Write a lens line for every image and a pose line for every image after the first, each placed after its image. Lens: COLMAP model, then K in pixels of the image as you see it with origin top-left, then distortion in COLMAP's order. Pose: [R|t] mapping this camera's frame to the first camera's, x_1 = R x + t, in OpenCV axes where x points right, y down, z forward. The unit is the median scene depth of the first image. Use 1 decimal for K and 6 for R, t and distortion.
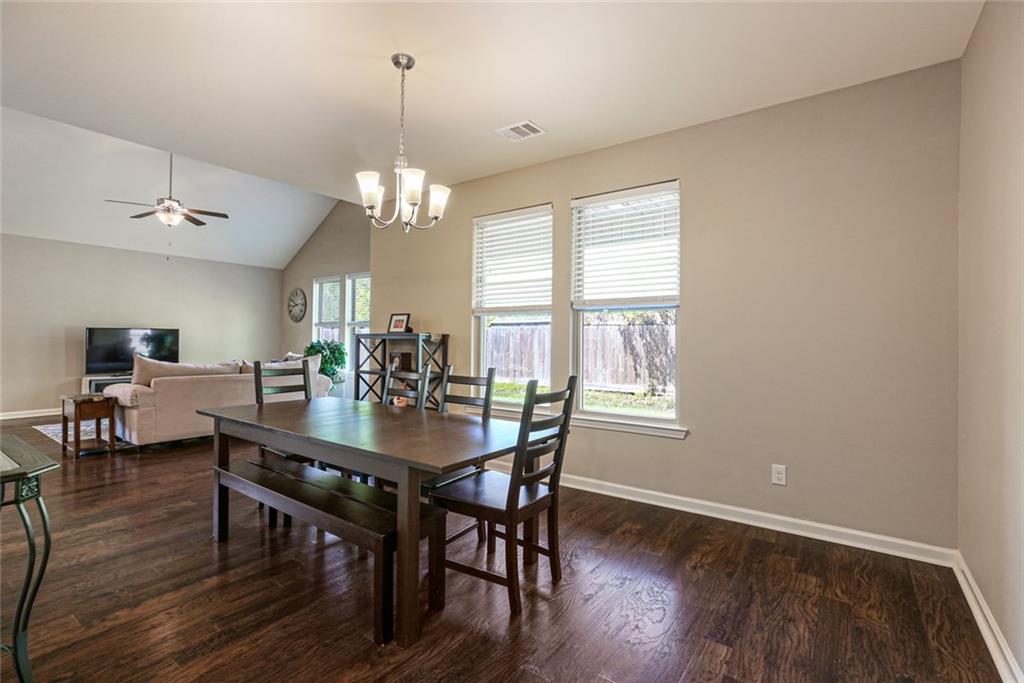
lens RADIAL K [[479.5, 0, 508.6], [0, 479.5, 337.7], [0, 0, 1]] dist [-0.003593, 0.000468]
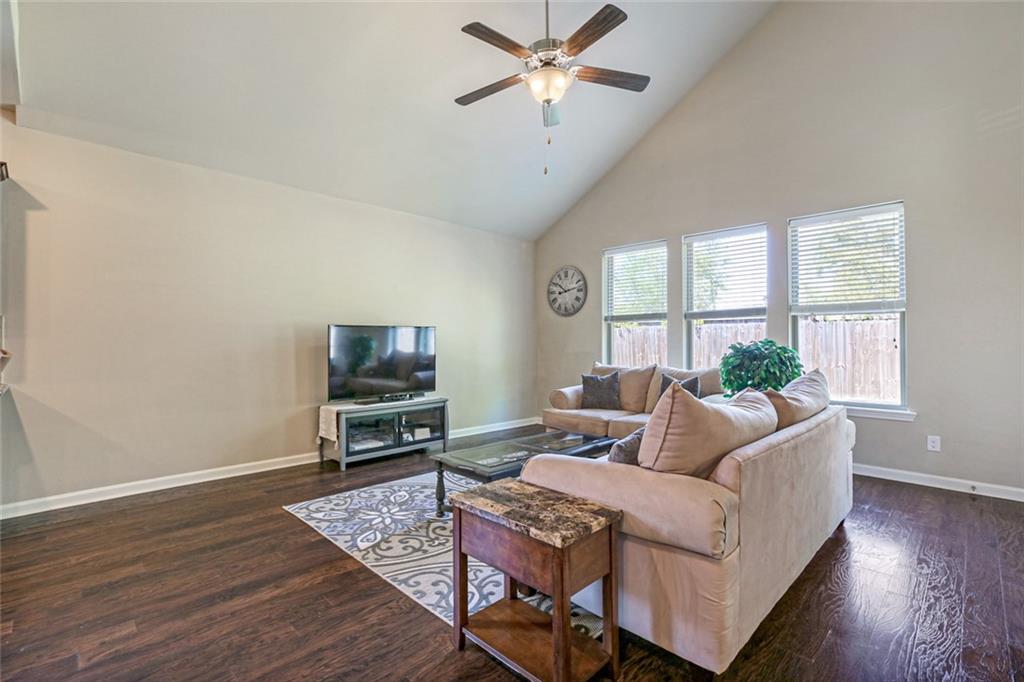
lens RADIAL K [[479.5, 0, 506.2], [0, 479.5, 342.5], [0, 0, 1]] dist [-0.003593, 0.000468]
pose [[0.988665, -0.008964, -0.149868, -0.451616], [0.008656, 0.999959, -0.002704, 0.004938], [0.149887, 0.001376, 0.988702, 0.348185]]
